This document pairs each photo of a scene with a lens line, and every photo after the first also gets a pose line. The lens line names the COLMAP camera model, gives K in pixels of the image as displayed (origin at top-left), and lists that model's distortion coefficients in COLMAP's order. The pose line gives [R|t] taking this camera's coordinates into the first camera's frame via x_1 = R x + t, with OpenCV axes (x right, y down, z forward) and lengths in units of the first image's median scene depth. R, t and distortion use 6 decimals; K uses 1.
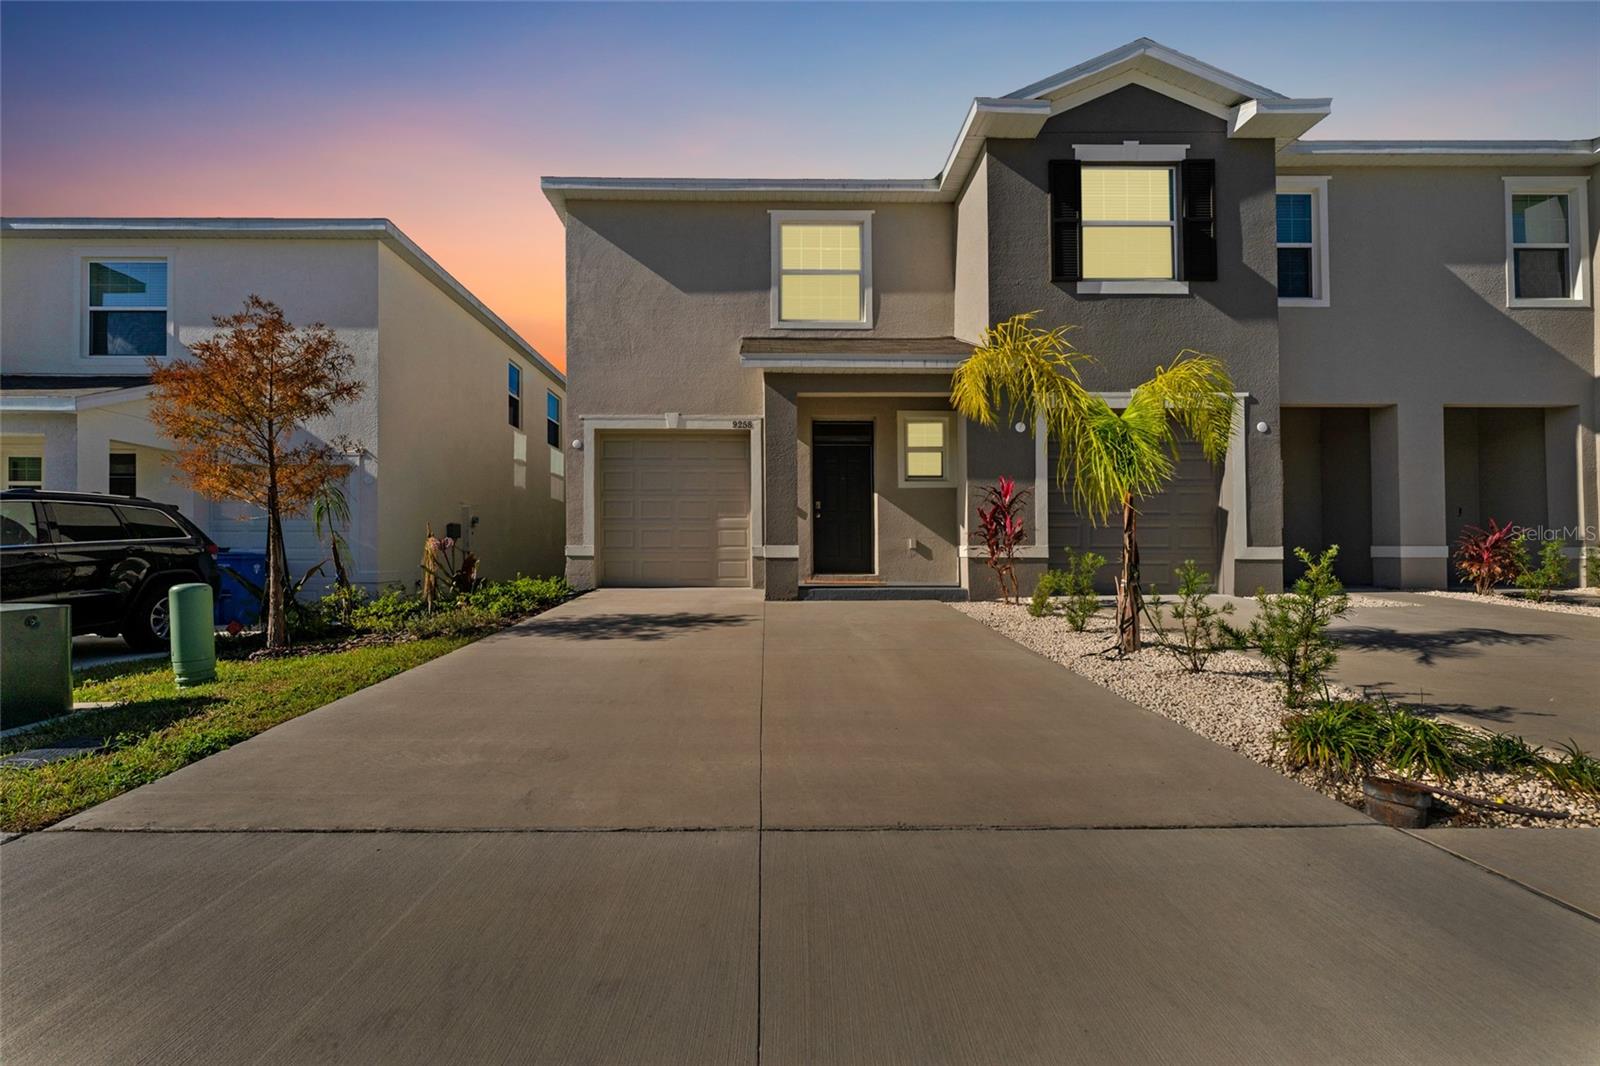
lens RADIAL K [[651.2, 0, 780.8], [0, 651.2, 535.9], [0, 0, 1]] dist [0.000678, 0.000021]
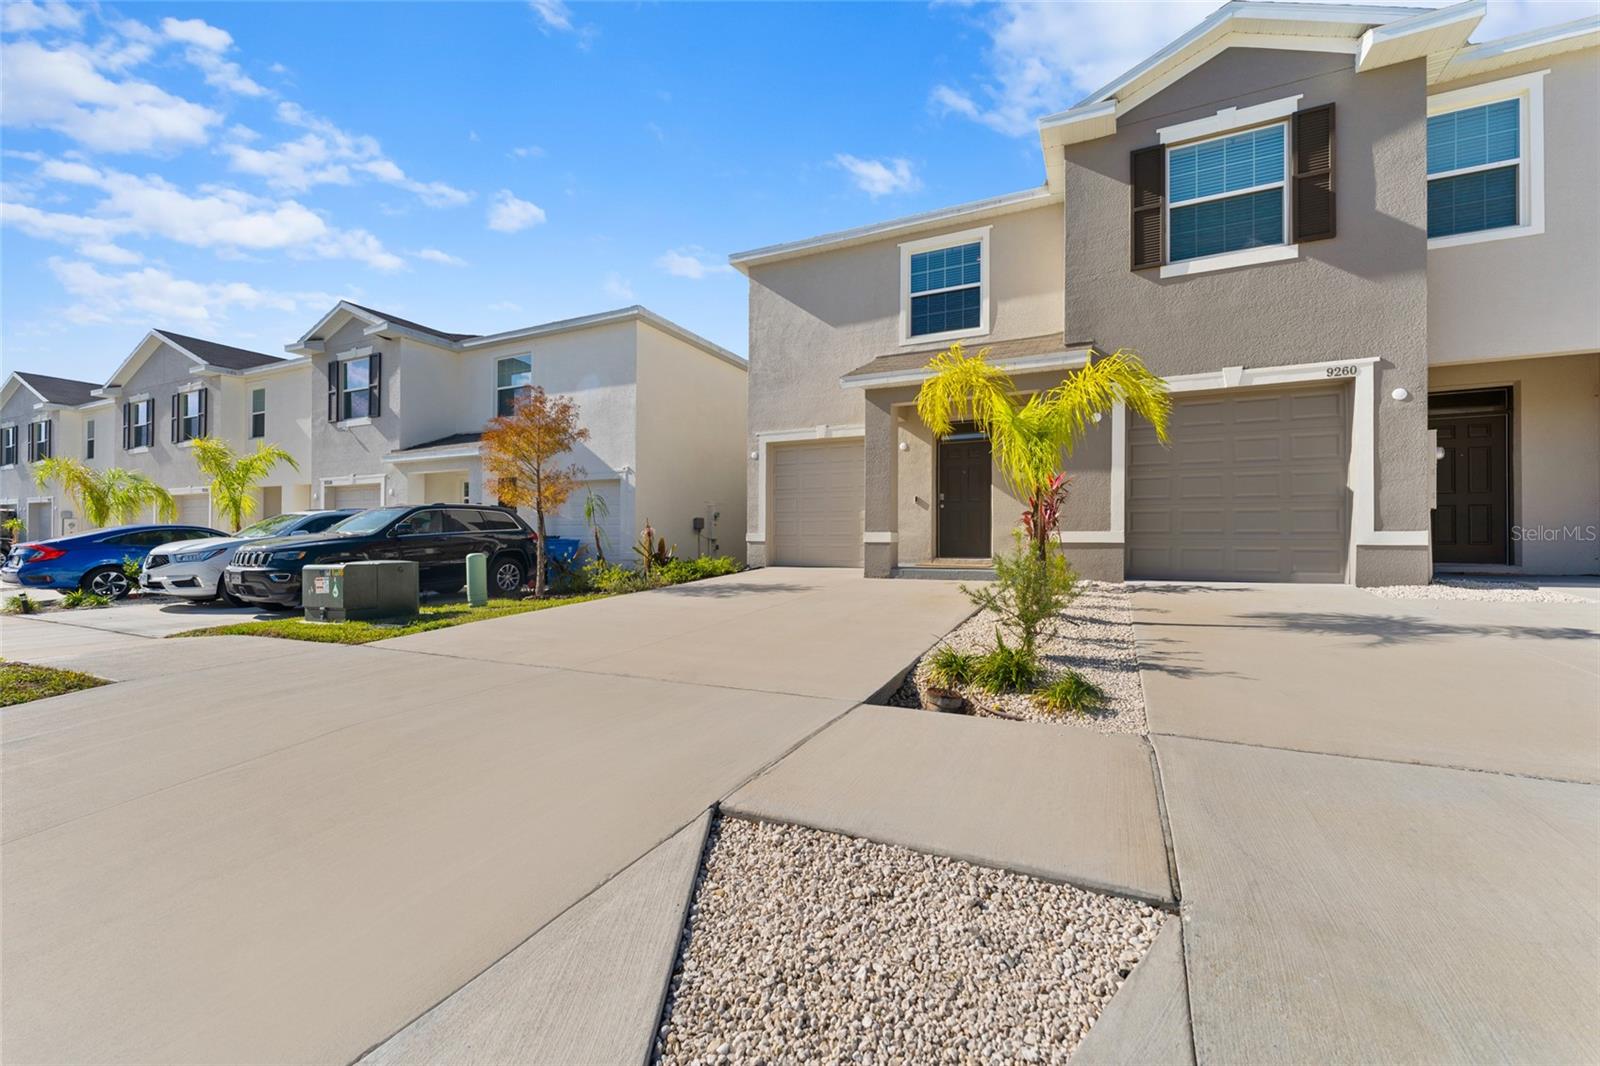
lens RADIAL K [[640.6, 0, 804.6], [0, 640.6, 528.0], [0, 0, 1]] dist [0.000203, 0.000270]
pose [[0.899968, -0.008065, -0.435882, 0.383397], [0.009600, 0.999953, 0.001319, 0.004012], [0.435851, -0.005371, 0.900003, -0.123200]]
